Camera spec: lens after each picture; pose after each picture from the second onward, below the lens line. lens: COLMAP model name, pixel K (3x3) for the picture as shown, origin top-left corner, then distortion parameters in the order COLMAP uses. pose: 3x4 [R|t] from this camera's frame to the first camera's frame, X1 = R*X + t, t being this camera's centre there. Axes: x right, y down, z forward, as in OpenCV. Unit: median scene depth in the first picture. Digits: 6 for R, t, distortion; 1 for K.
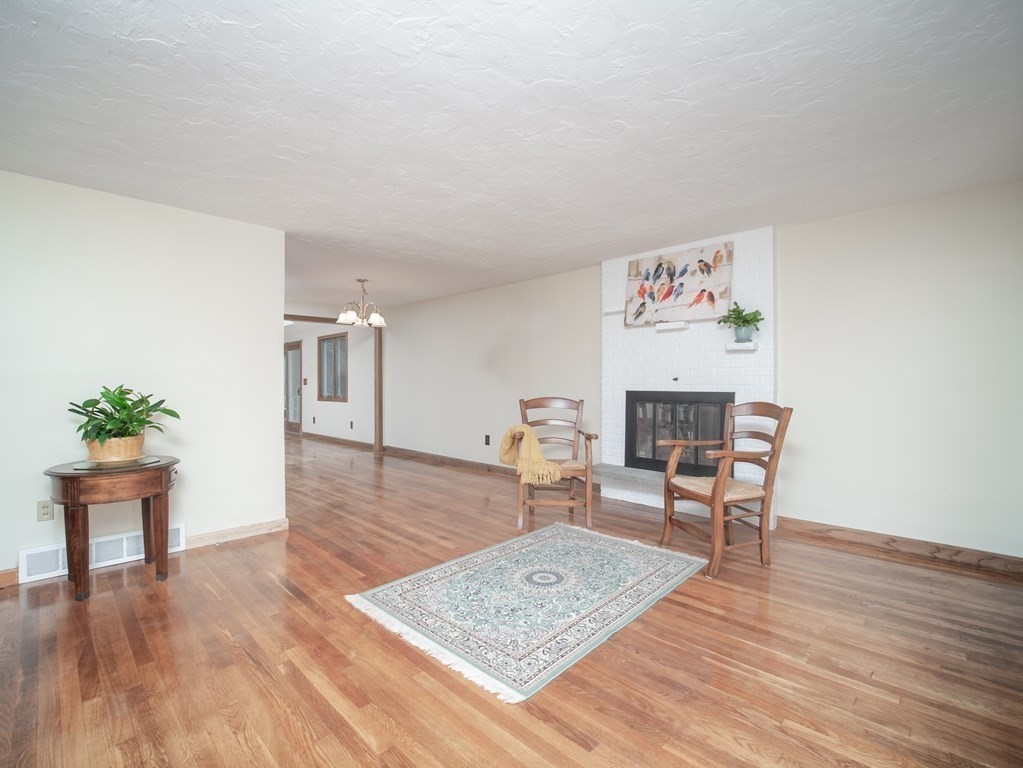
lens RADIAL K [[469.4, 0, 506.8], [0, 469.4, 383.4], [0, 0, 1]] dist [-0.013520, -0.004441]
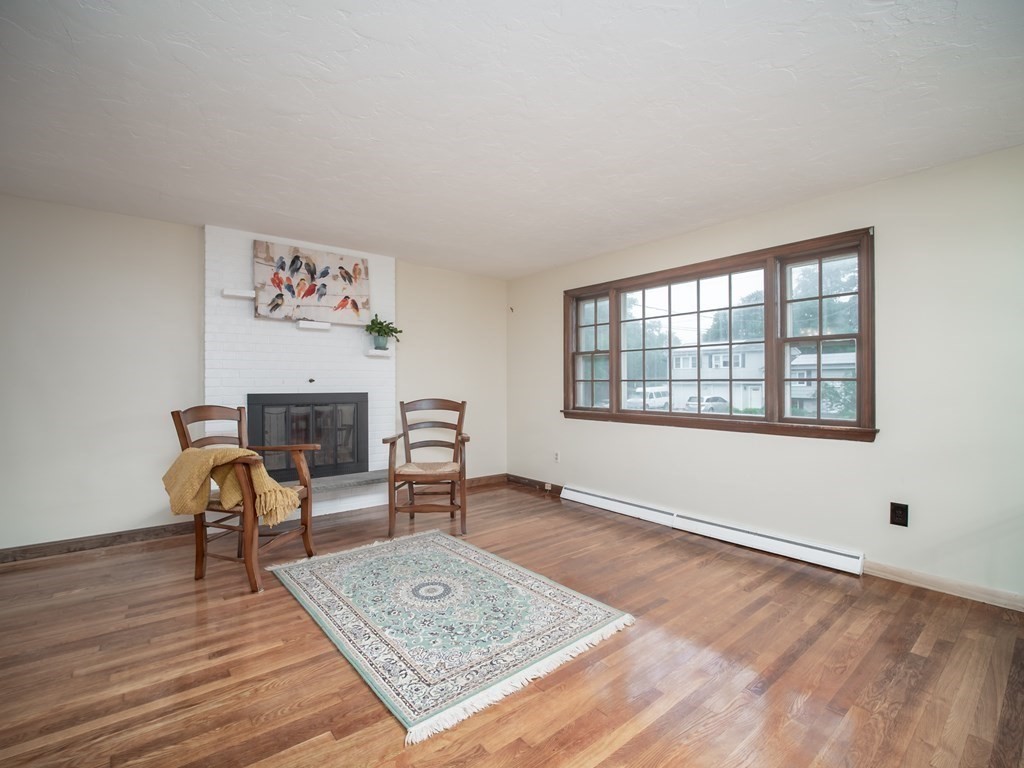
lens RADIAL K [[469.4, 0, 508.7], [0, 469.4, 383.2], [0, 0, 1]] dist [-0.018441, -0.001096]
pose [[0.109481, 0.000285, 0.993989, -0.606661], [0.003583, 0.999993, -0.000682, -0.001521], [-0.993982, 0.003636, 0.109479, 0.533333]]
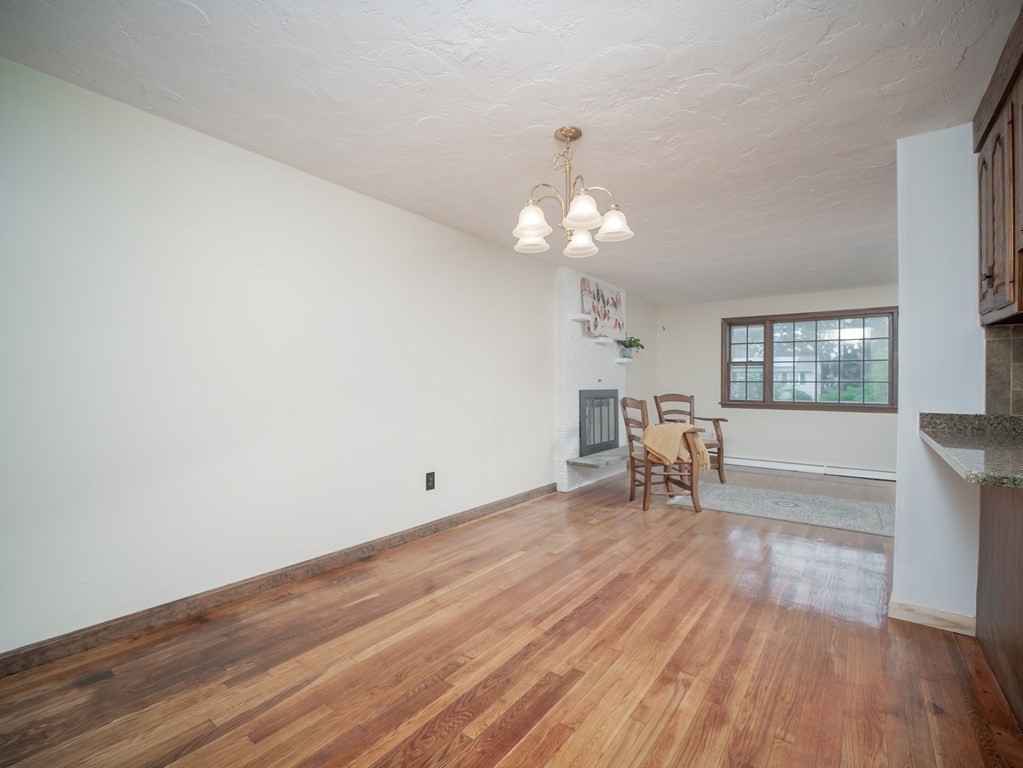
lens RADIAL K [[469.4, 0, 506.8], [0, 469.4, 383.4], [0, 0, 1]] dist [-0.013520, -0.004441]
pose [[-0.129978, -0.001702, 0.991515, -1.004568], [-0.002188, 0.999997, 0.001429, -0.002077], [-0.991515, -0.001984, -0.129981, 1.563135]]
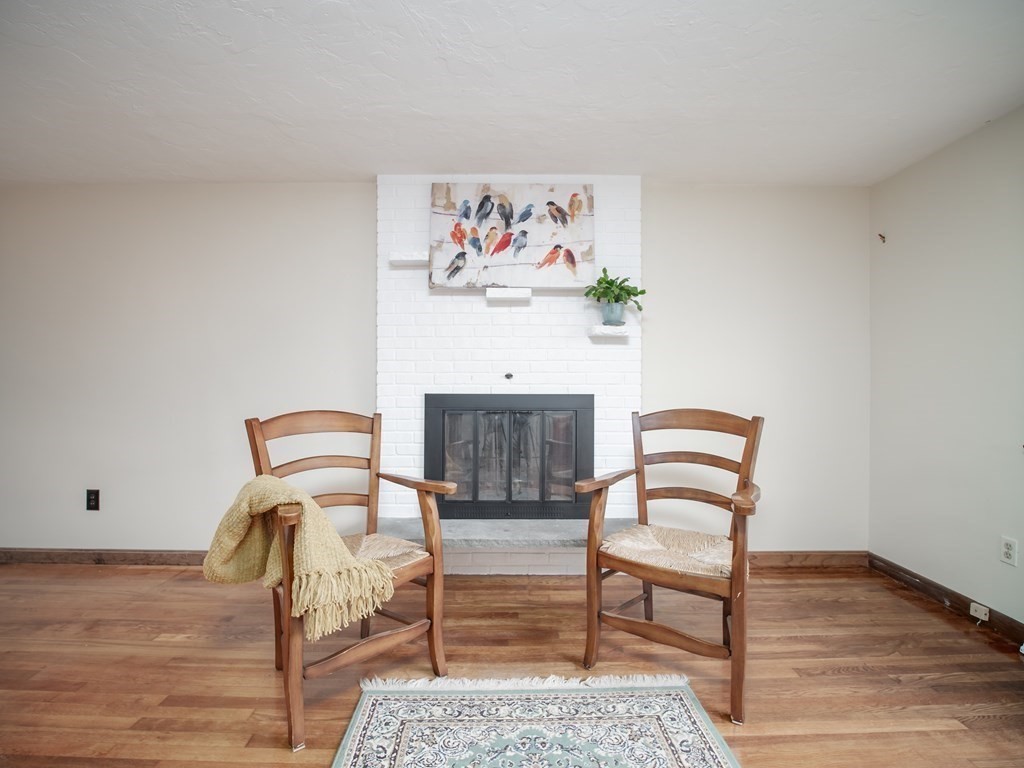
lens RADIAL K [[469.4, 0, 508.7], [0, 469.4, 383.2], [0, 0, 1]] dist [-0.018441, -0.001096]
pose [[0.707940, -0.002472, 0.706268, -0.117944], [0.000177, 0.999994, 0.003323, -0.000743], [-0.706272, -0.002228, 0.707937, 0.579113]]
